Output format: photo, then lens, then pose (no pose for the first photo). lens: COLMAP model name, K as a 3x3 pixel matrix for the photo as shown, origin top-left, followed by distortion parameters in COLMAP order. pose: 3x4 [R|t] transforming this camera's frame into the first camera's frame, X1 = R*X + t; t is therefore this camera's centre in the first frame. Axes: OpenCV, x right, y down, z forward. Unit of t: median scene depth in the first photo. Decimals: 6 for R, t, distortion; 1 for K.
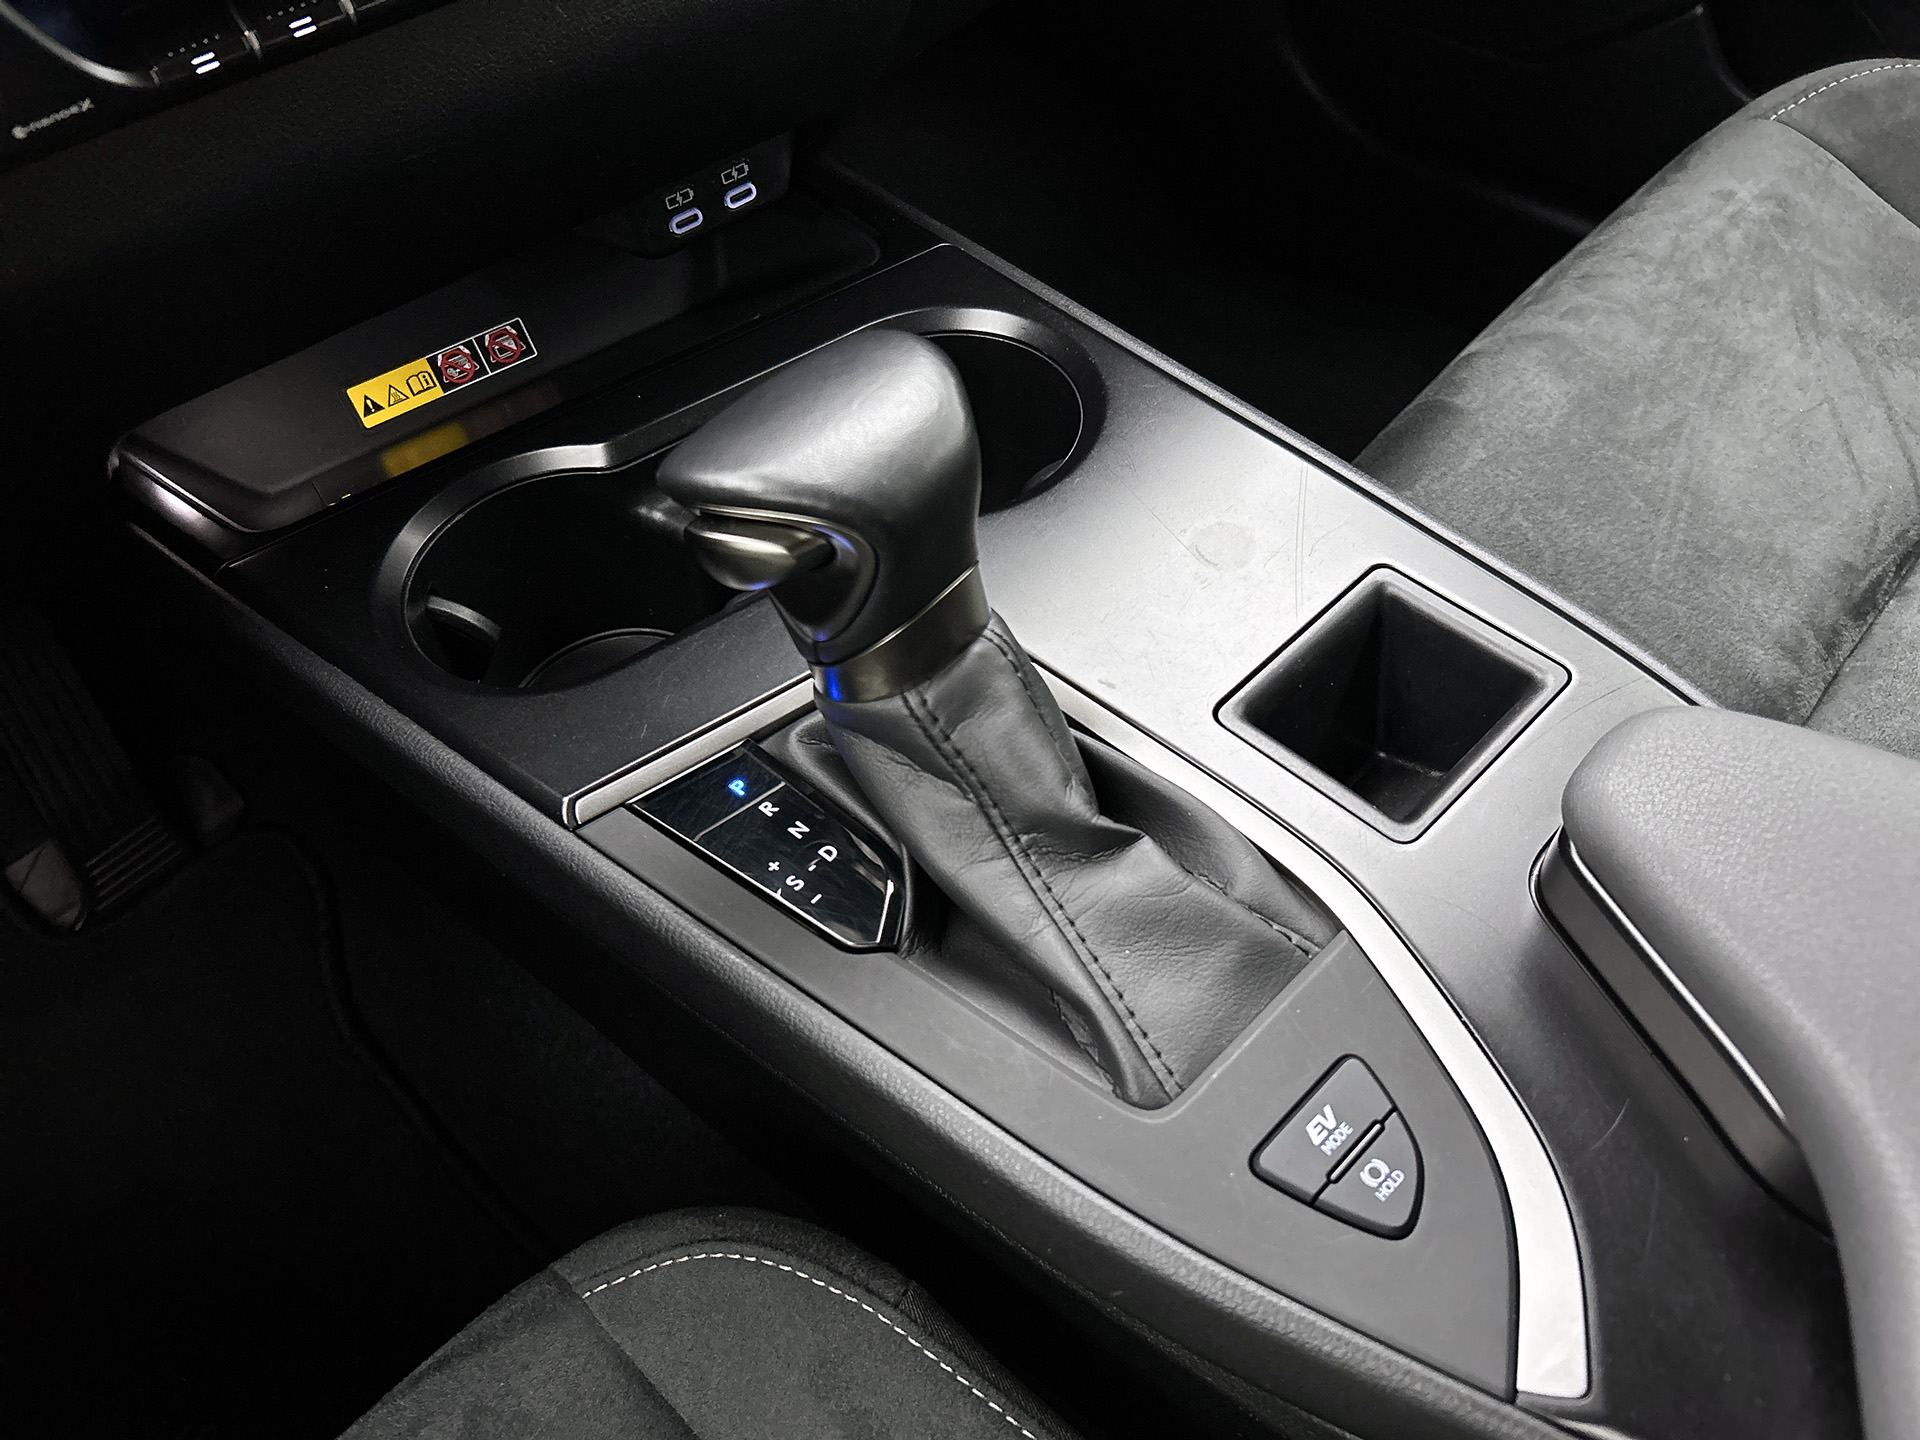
lens RADIAL K [[1484.9, 0, 957.8], [0, 1484.9, 751.8], [0, 0, 1]] dist [-0.001027, 0.002871]
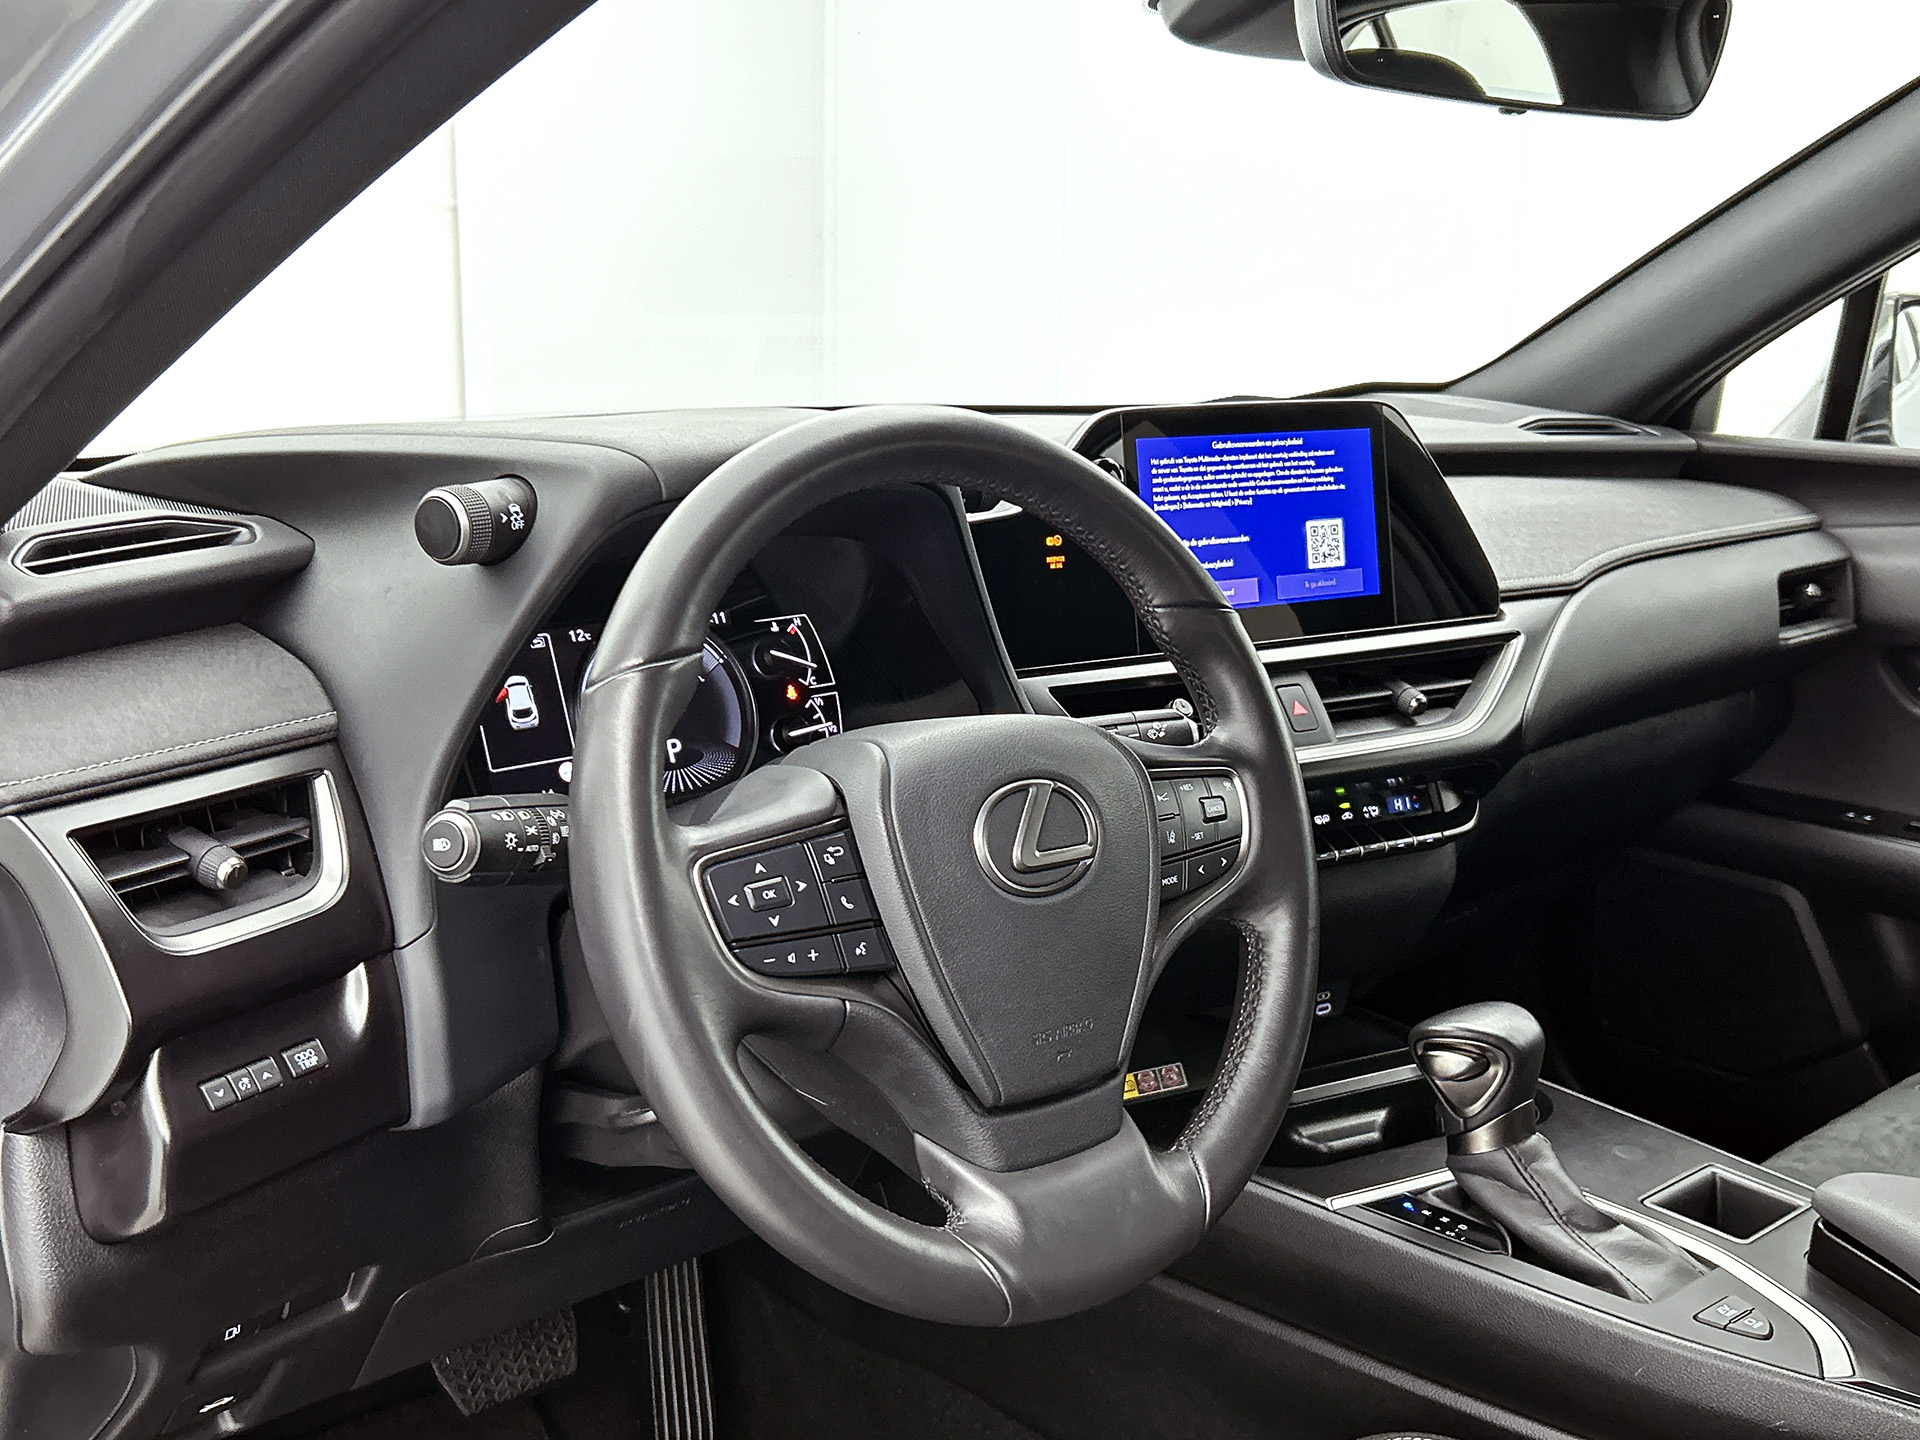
lens RADIAL K [[1961.6, 0, 960.0], [0, 1961.6, 720.0], [0, 0, 1]] dist [0.010893, -0.007174]
pose [[0.992521, 0.106541, -0.059598, -0.534703], [-0.120251, 0.769125, -0.627684, 1.019070], [-0.021036, 0.630156, 0.776184, -1.207030]]
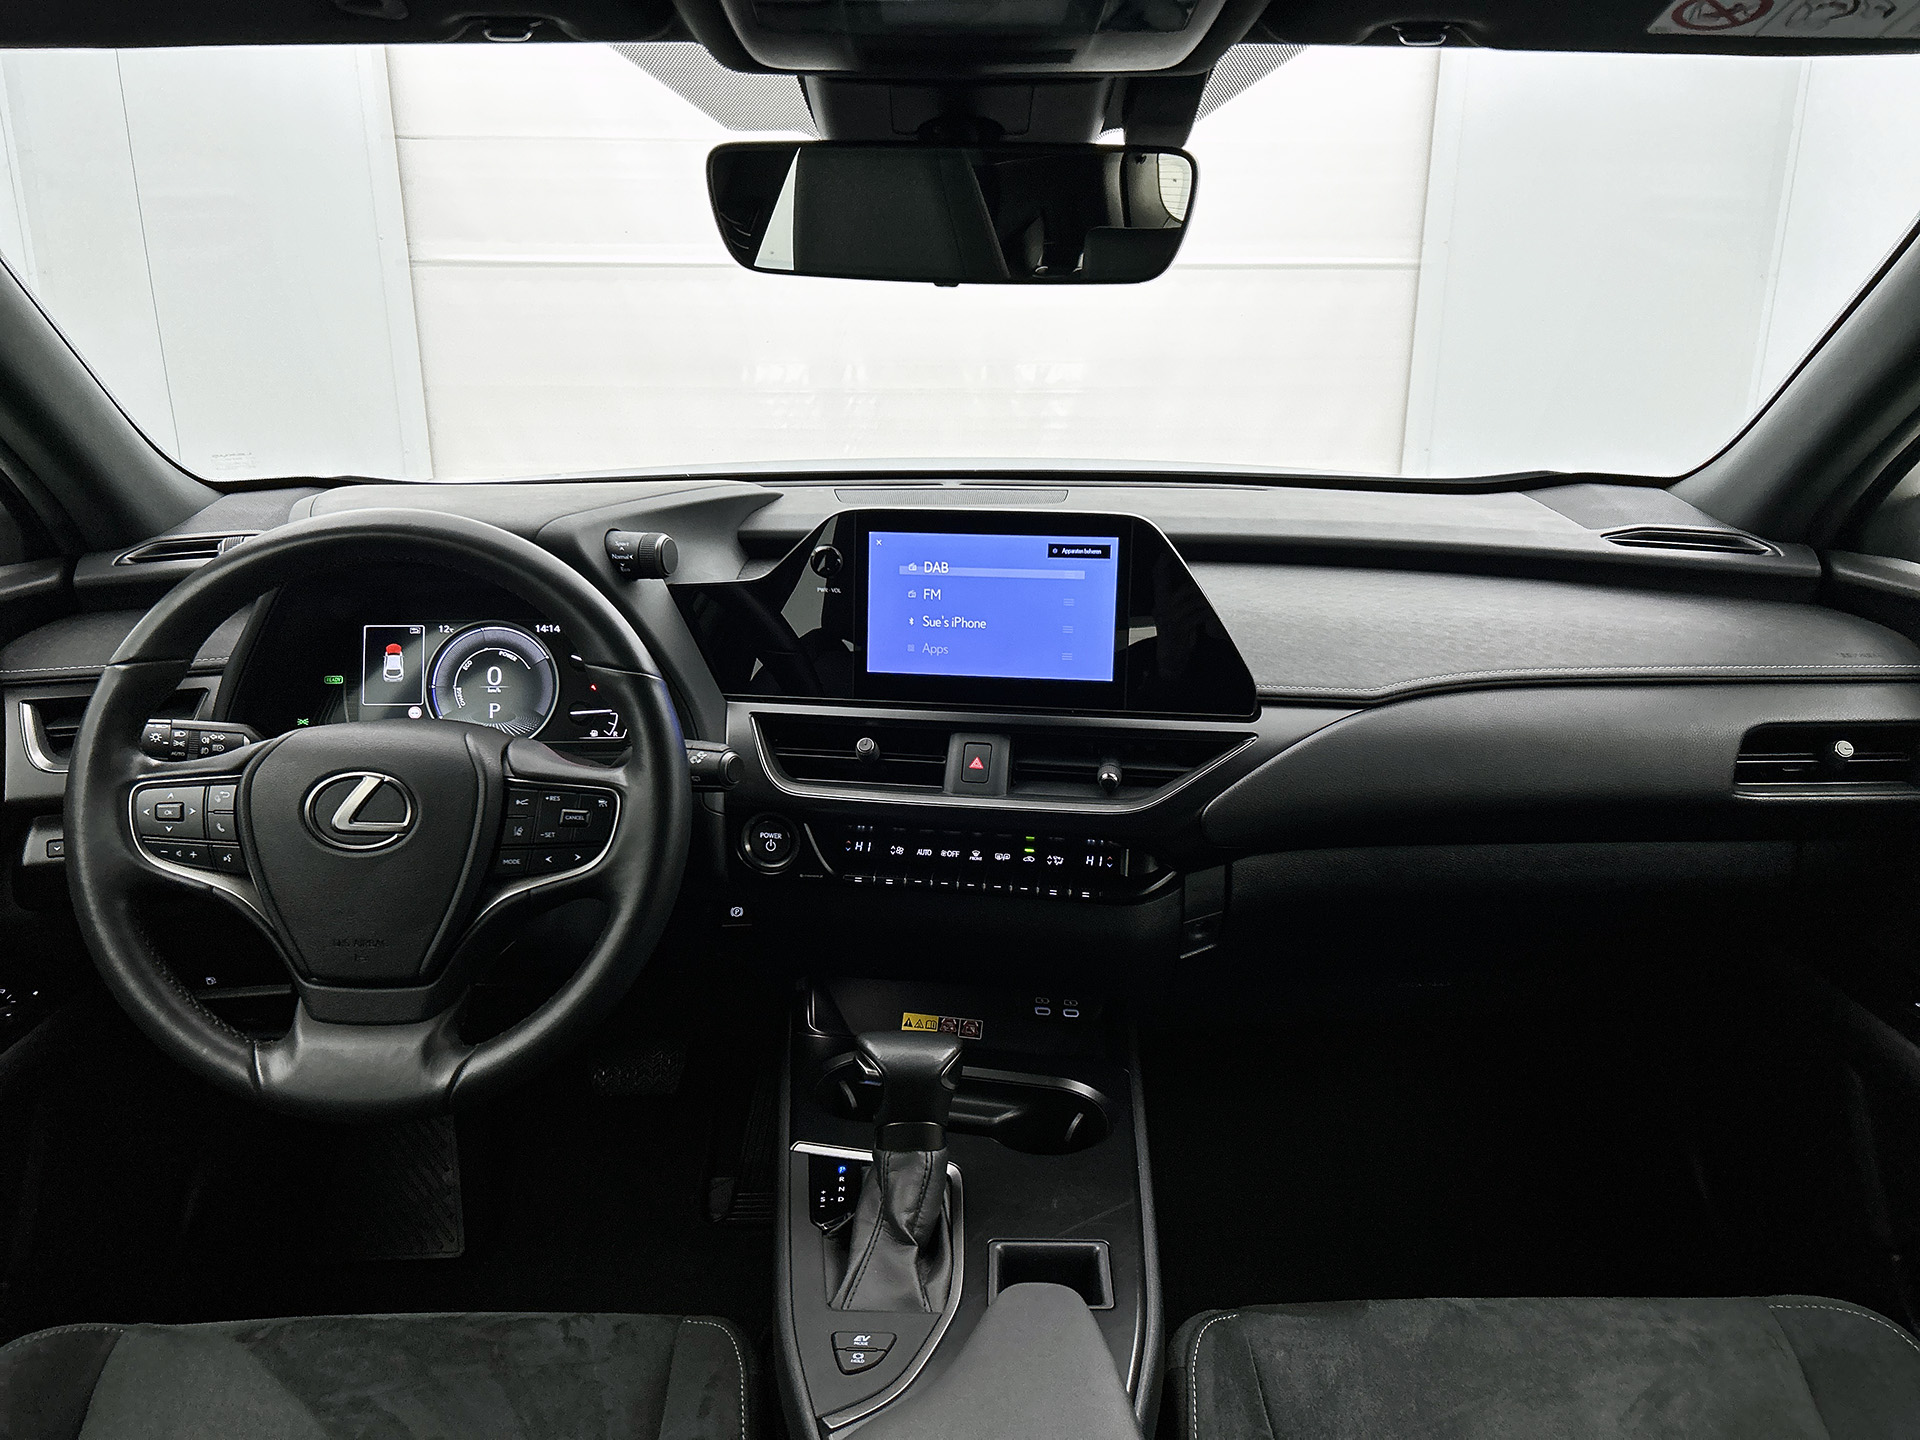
lens RADIAL K [[1447.3, 0, 960.0], [0, 1447.3, 720.0], [0, 0, 1]] dist [0.046649, -0.000034]
pose [[0.702451, 0.277829, -0.655266, 1.132915], [-0.594779, 0.734793, -0.326062, 0.119589], [0.390896, 0.618781, 0.681403, -0.888745]]
